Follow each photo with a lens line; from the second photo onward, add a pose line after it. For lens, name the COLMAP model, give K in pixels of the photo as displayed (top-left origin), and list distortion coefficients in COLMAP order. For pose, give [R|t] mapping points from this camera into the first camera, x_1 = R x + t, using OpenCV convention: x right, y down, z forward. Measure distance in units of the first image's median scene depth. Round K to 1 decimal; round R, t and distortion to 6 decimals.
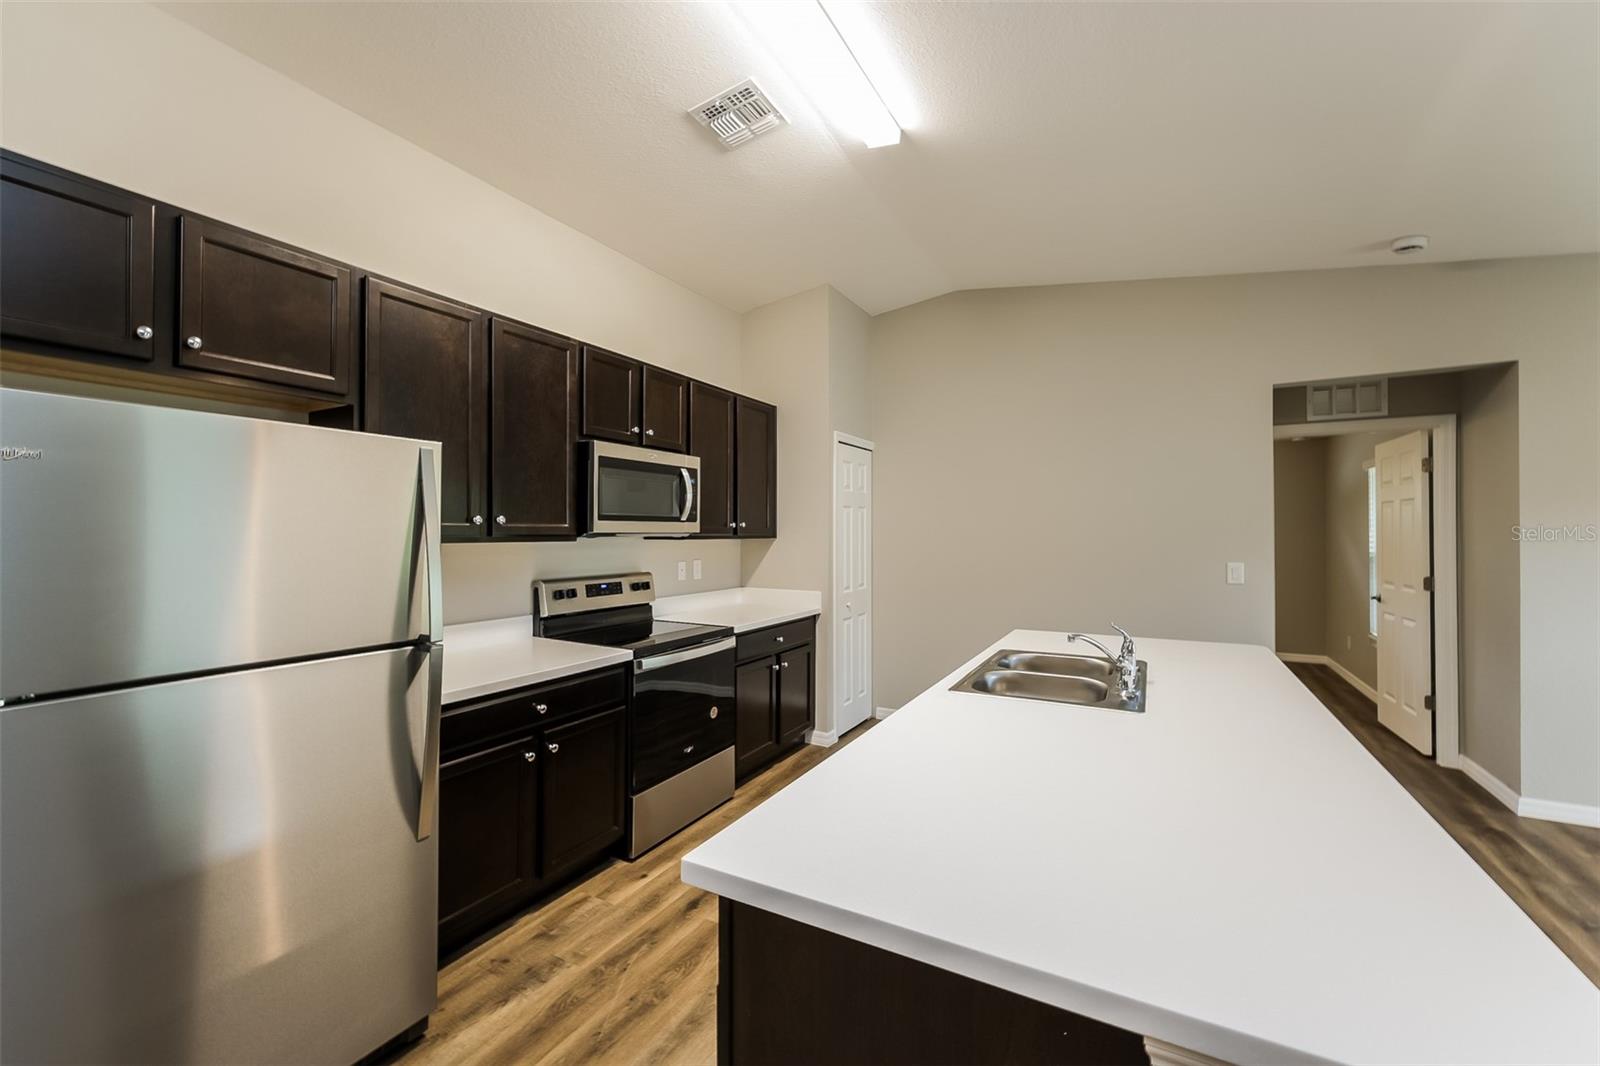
lens RADIAL K [[657.8, 0, 792.0], [0, 657.8, 532.7], [0, 0, 1]] dist [0.009798, -0.001009]
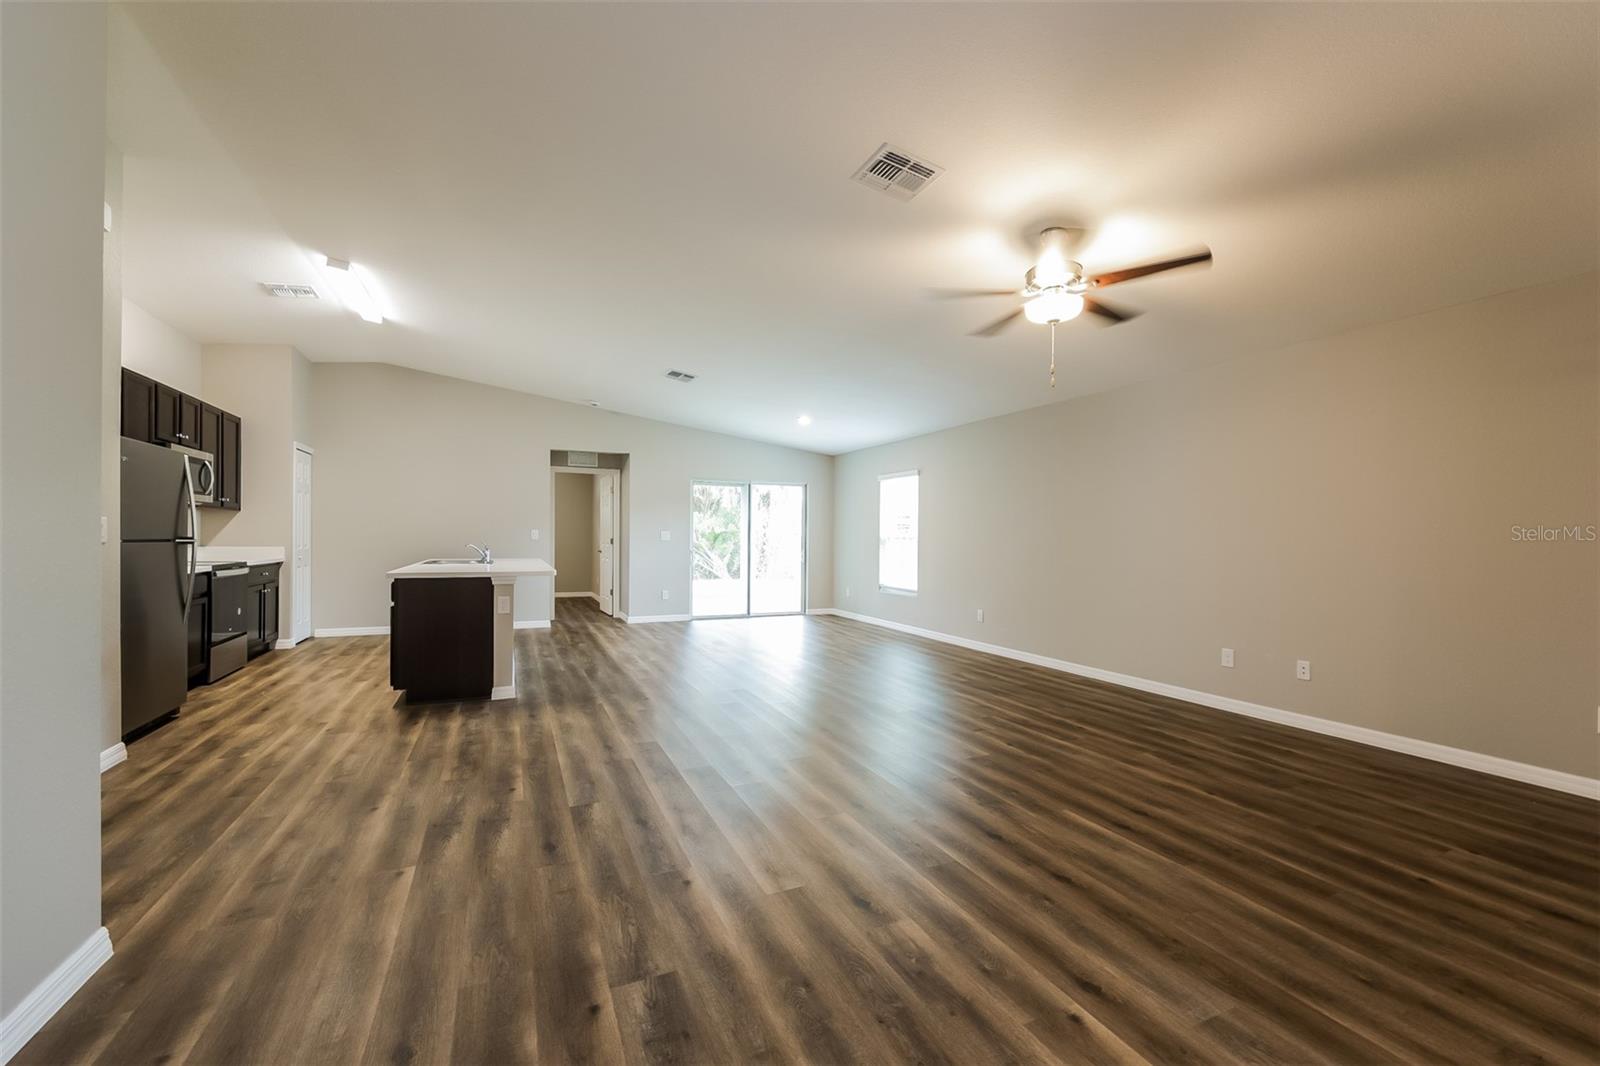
lens RADIAL K [[657.8, 0, 801.9], [0, 657.8, 545.1], [0, 0, 1]] dist [0.009798, -0.001009]
pose [[0.599777, -0.000211, 0.800167, -0.608830], [-0.014062, 0.999843, 0.010804, 0.068904], [-0.800044, -0.017733, 0.599679, -1.145447]]
